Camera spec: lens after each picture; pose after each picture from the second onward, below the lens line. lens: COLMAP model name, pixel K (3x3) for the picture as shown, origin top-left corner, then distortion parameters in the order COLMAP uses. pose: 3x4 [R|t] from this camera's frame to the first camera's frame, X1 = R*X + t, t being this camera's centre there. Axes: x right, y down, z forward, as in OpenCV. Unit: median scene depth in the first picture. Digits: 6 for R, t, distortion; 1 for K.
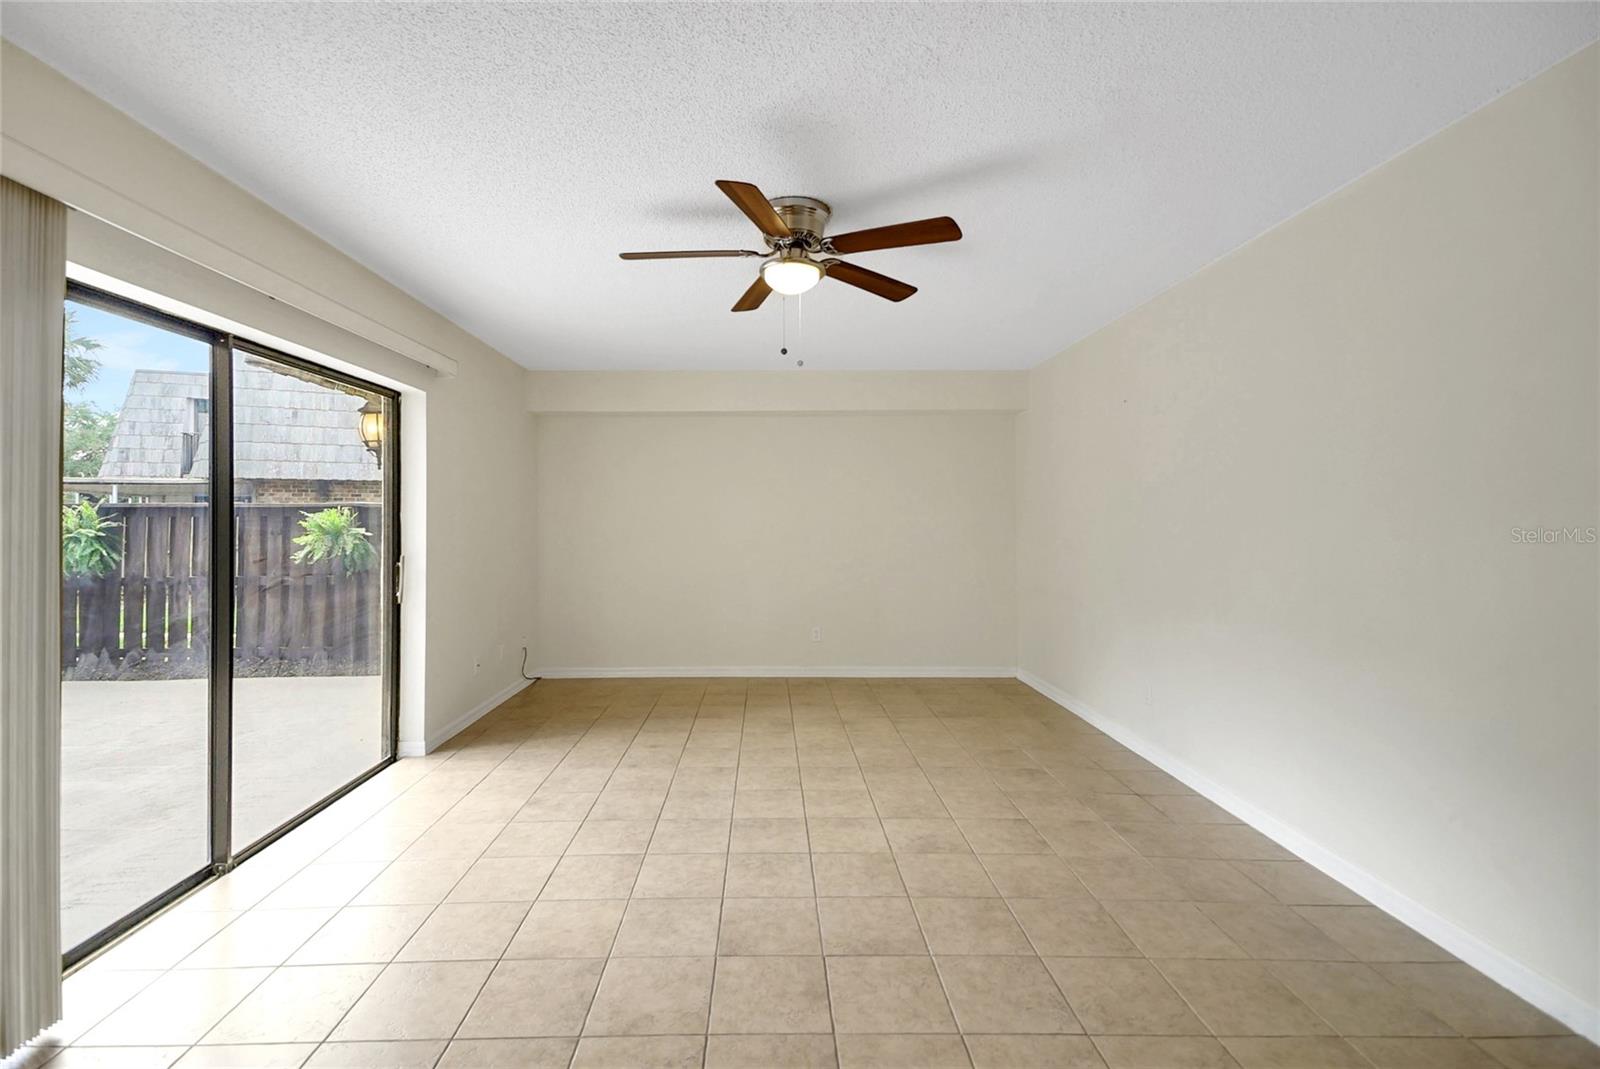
lens RADIAL K [[719.0, 0, 777.3], [0, 719.0, 518.5], [0, 0, 1]] dist [0.053450, -0.027685]
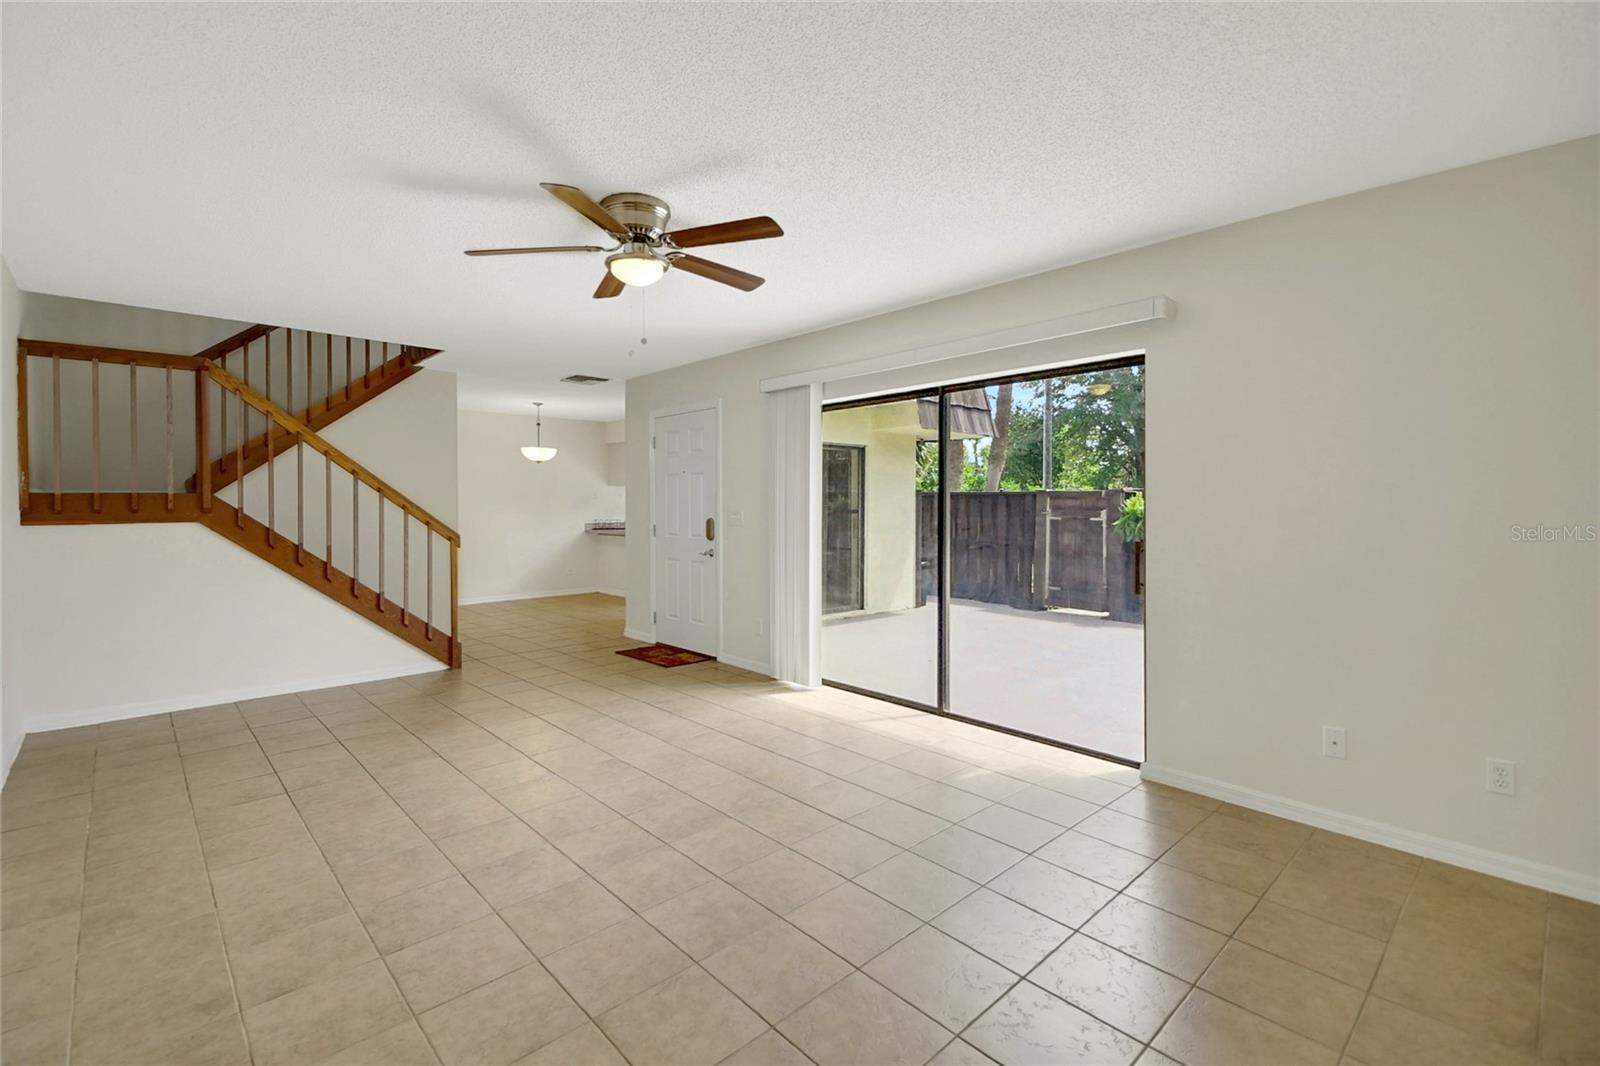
lens RADIAL K [[705.3, 0, 785.4], [0, 705.3, 515.0], [0, 0, 1]] dist [0.044444, -0.025769]
pose [[-0.745077, 0.011601, -0.666877, 0.504711], [0.000948, 0.999866, 0.016335, 0.001235], [0.666978, 0.011539, -0.744988, 1.741236]]
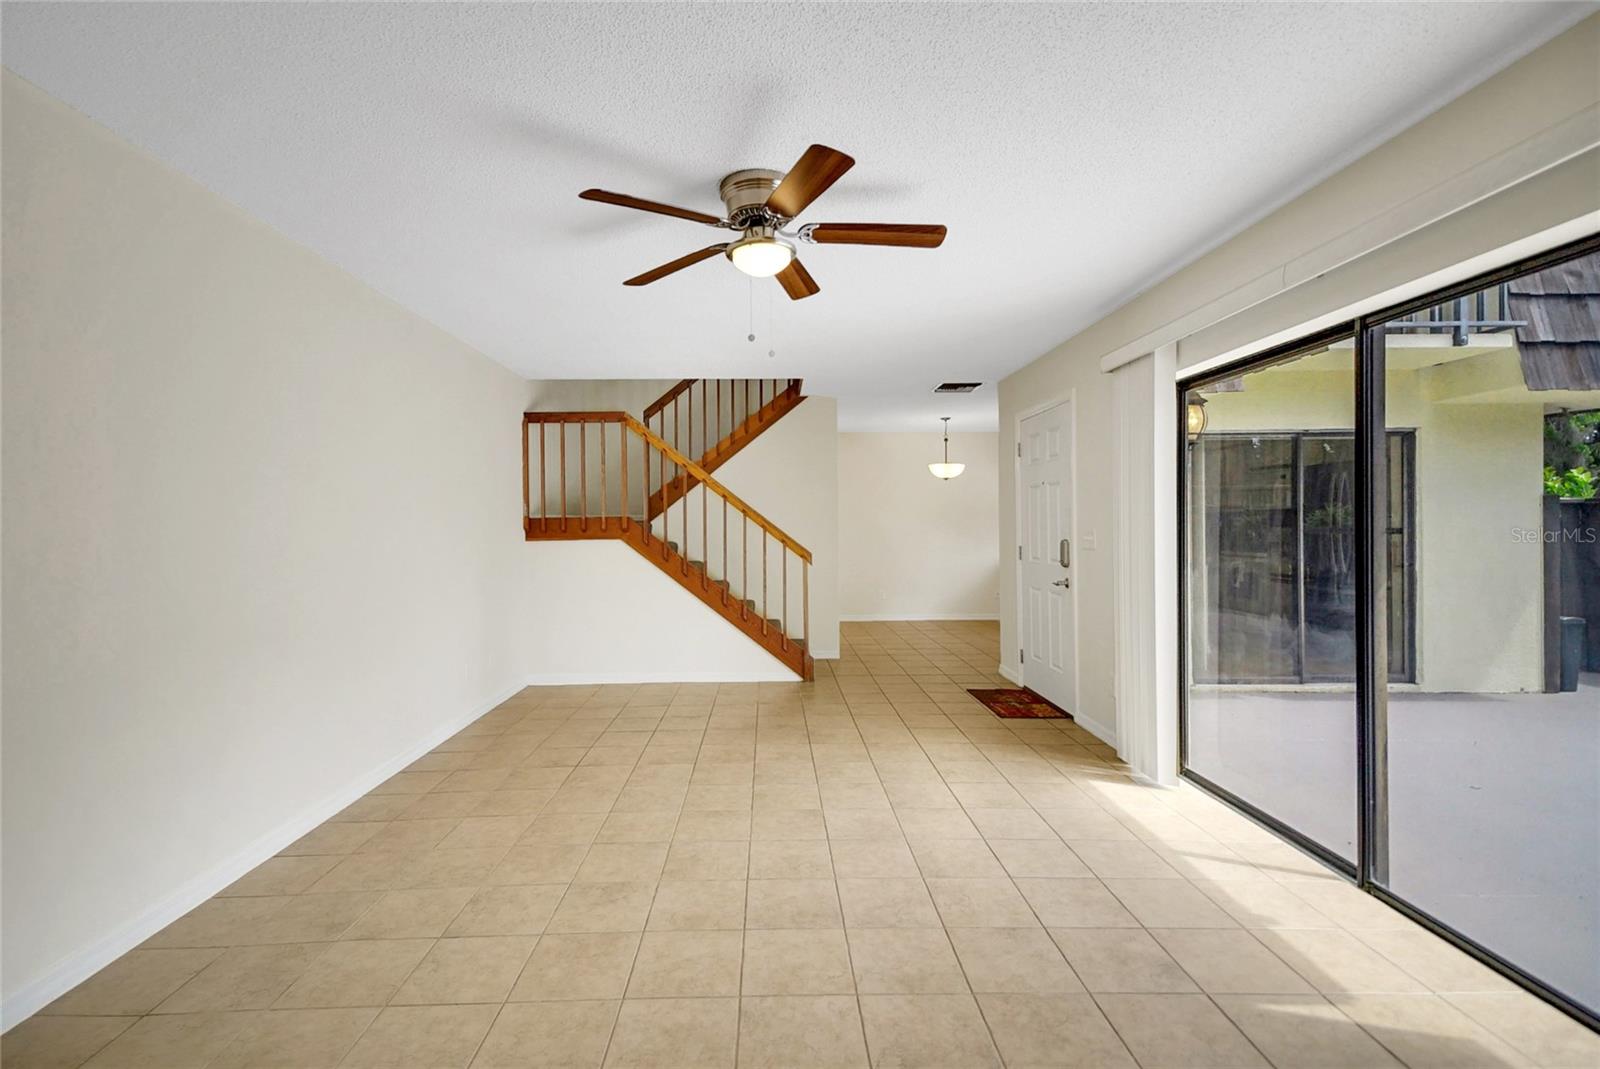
lens RADIAL K [[719.0, 0, 777.3], [0, 719.0, 518.5], [0, 0, 1]] dist [0.053450, -0.027685]
pose [[-0.999956, 0.008735, 0.003353, -0.000122], [0.008708, 0.999929, -0.008134, 0.003516], [-0.003423, -0.008104, -0.999961, 1.749944]]
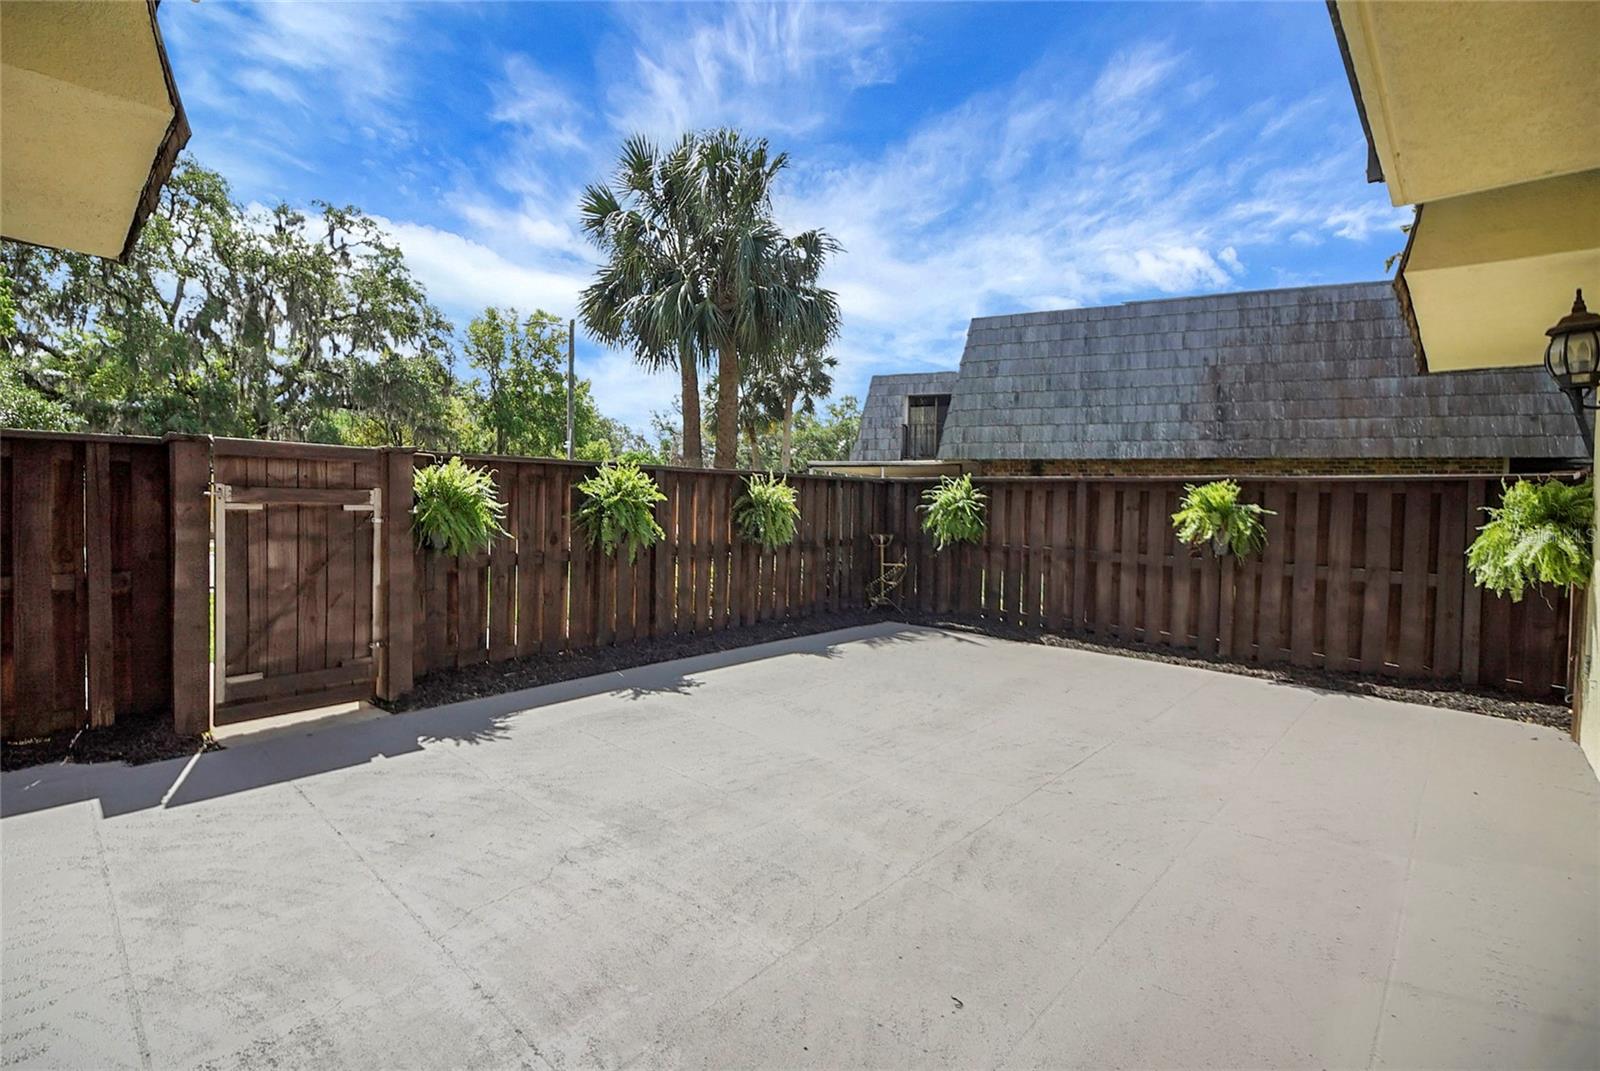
lens RADIAL K [[719.0, 0, 777.3], [0, 719.0, 519.5], [0, 0, 1]] dist [0.053450, -0.027685]
pose [[0.715272, 0.037958, -0.697814, -0.792308], [-0.019816, 0.999224, 0.034042, 0.025030], [0.698565, -0.010522, 0.715469, 0.029109]]
